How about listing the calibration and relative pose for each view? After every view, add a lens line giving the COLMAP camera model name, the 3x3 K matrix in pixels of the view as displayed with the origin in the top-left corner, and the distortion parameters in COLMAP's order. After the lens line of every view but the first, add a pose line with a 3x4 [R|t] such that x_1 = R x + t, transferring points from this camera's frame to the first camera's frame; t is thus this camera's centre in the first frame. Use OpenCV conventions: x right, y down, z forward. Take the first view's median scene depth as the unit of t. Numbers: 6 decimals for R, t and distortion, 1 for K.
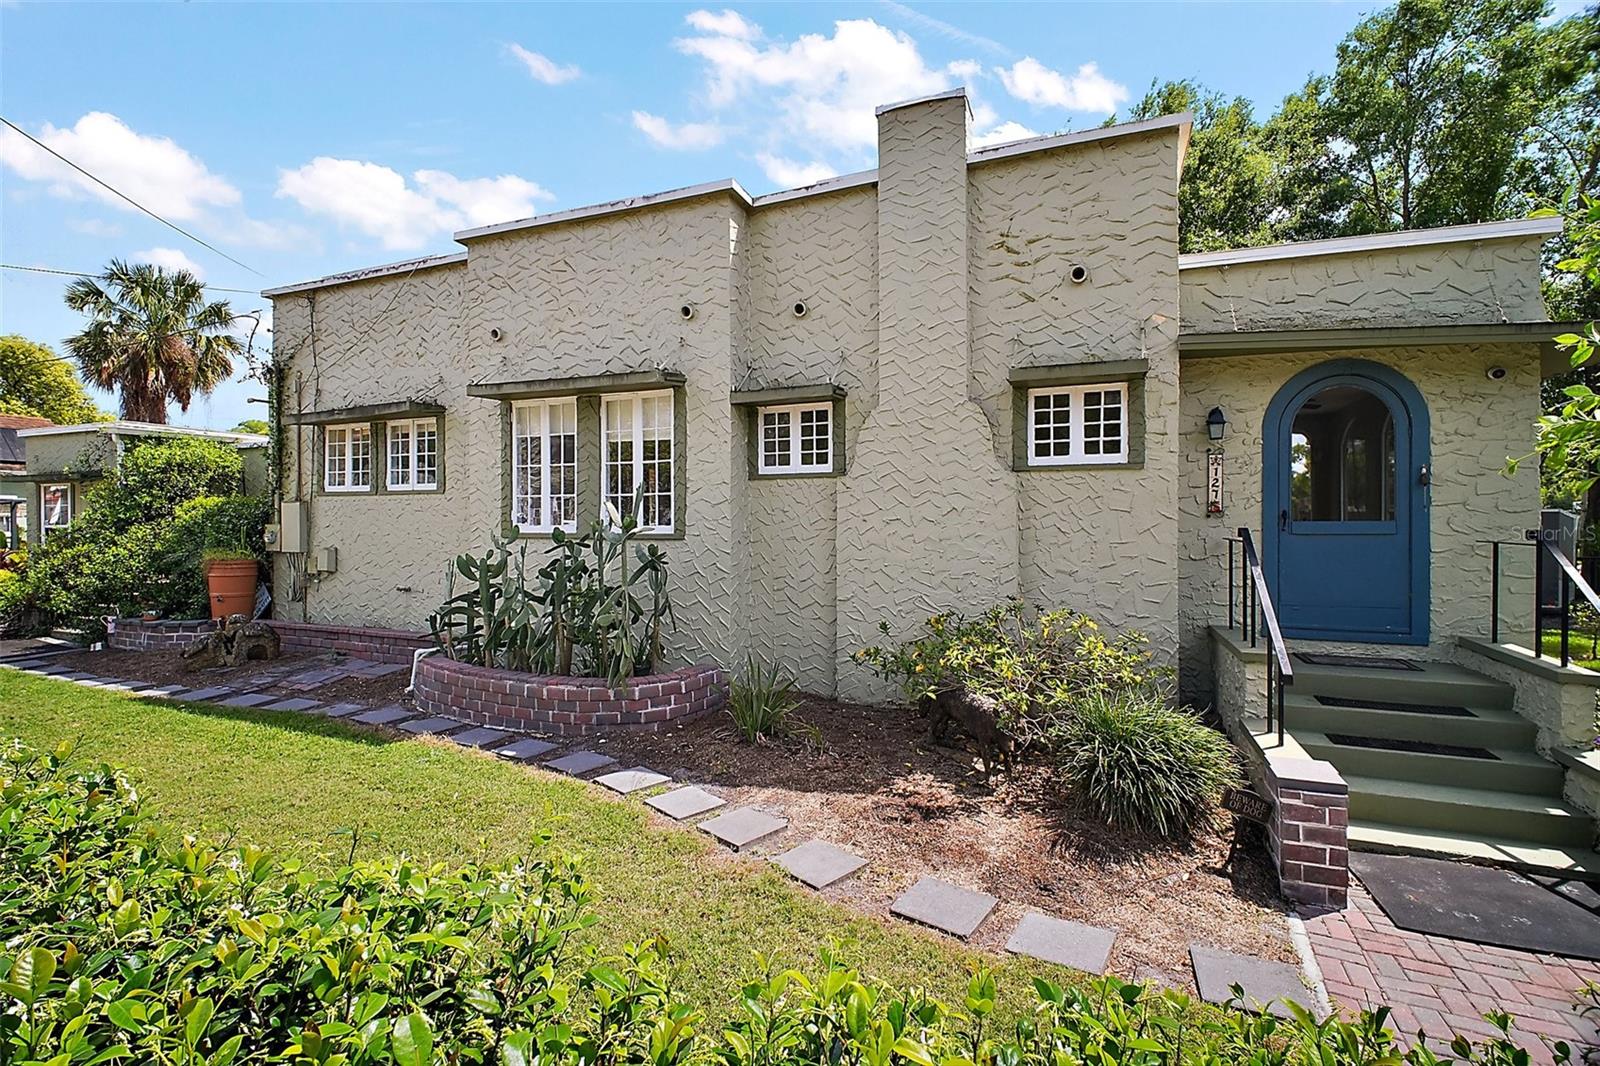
lens RADIAL K [[731.7, 0, 759.6], [0, 731.7, 529.7], [0, 0, 1]] dist [-0.001196, -0.006284]
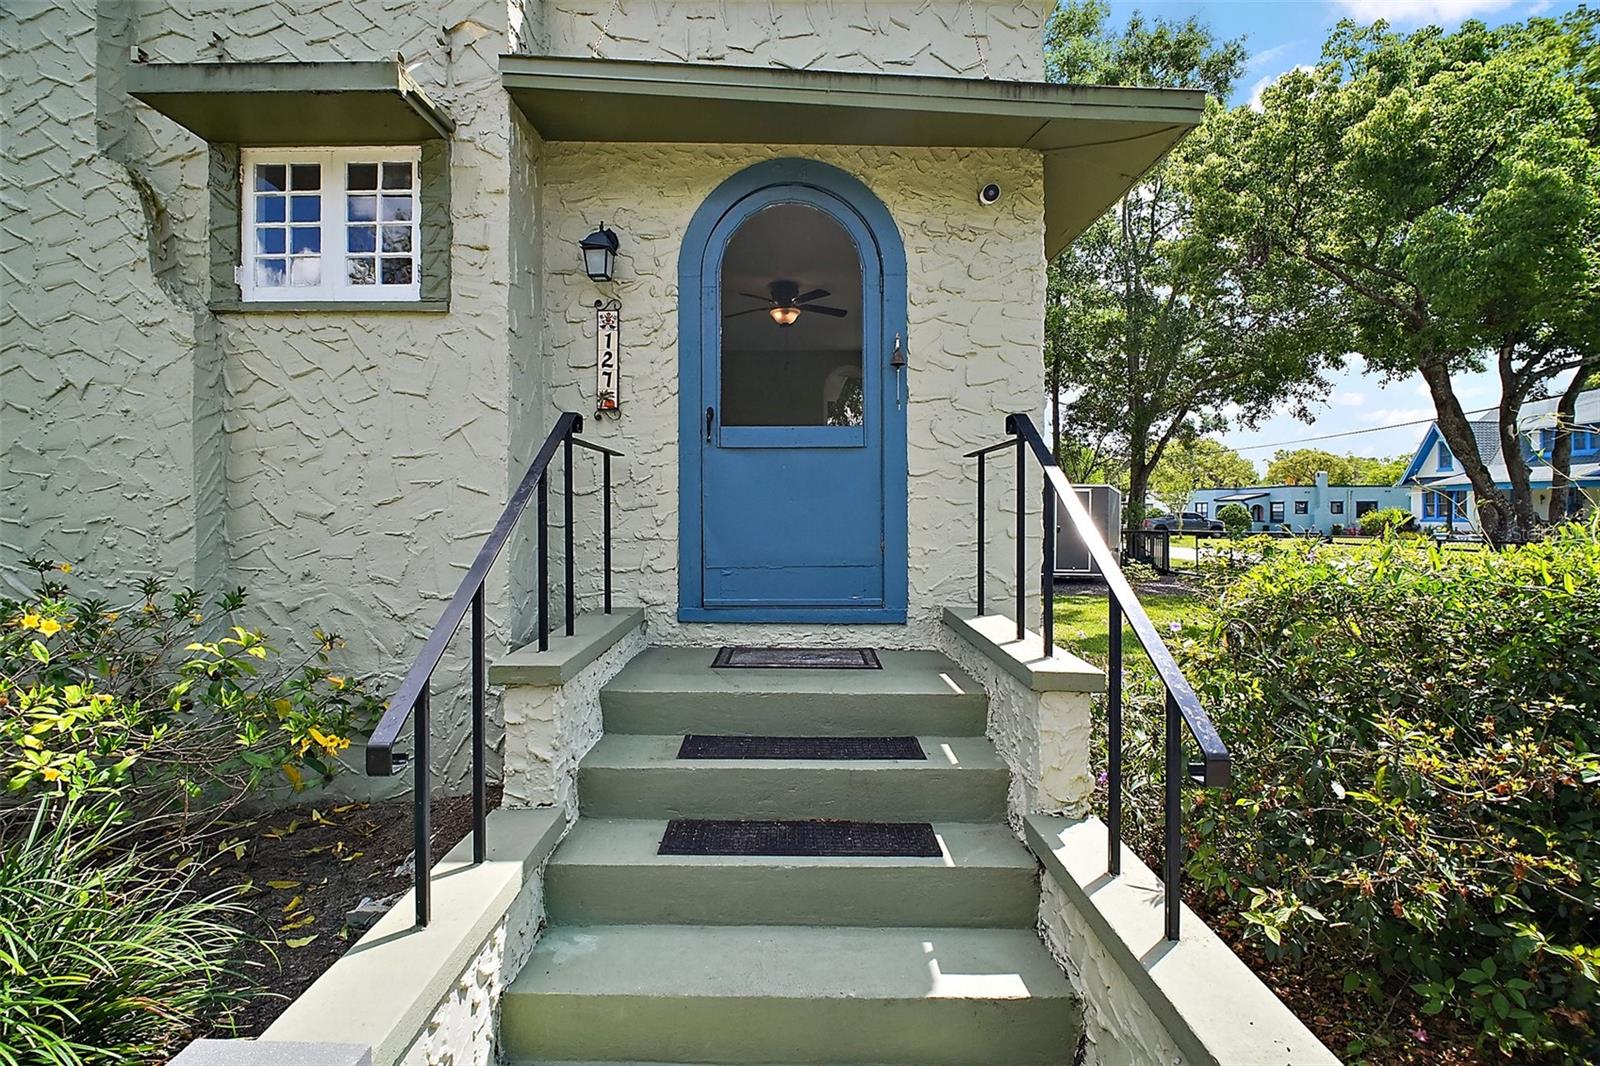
lens RADIAL K [[731.7, 0, 759.6], [0, 731.7, 529.7], [0, 0, 1]] dist [-0.001196, -0.006284]
pose [[0.930193, -0.008204, 0.366978, 0.540636], [0.006245, 0.999959, 0.006525, 0.068854], [-0.367017, -0.003778, 0.930207, 0.435043]]
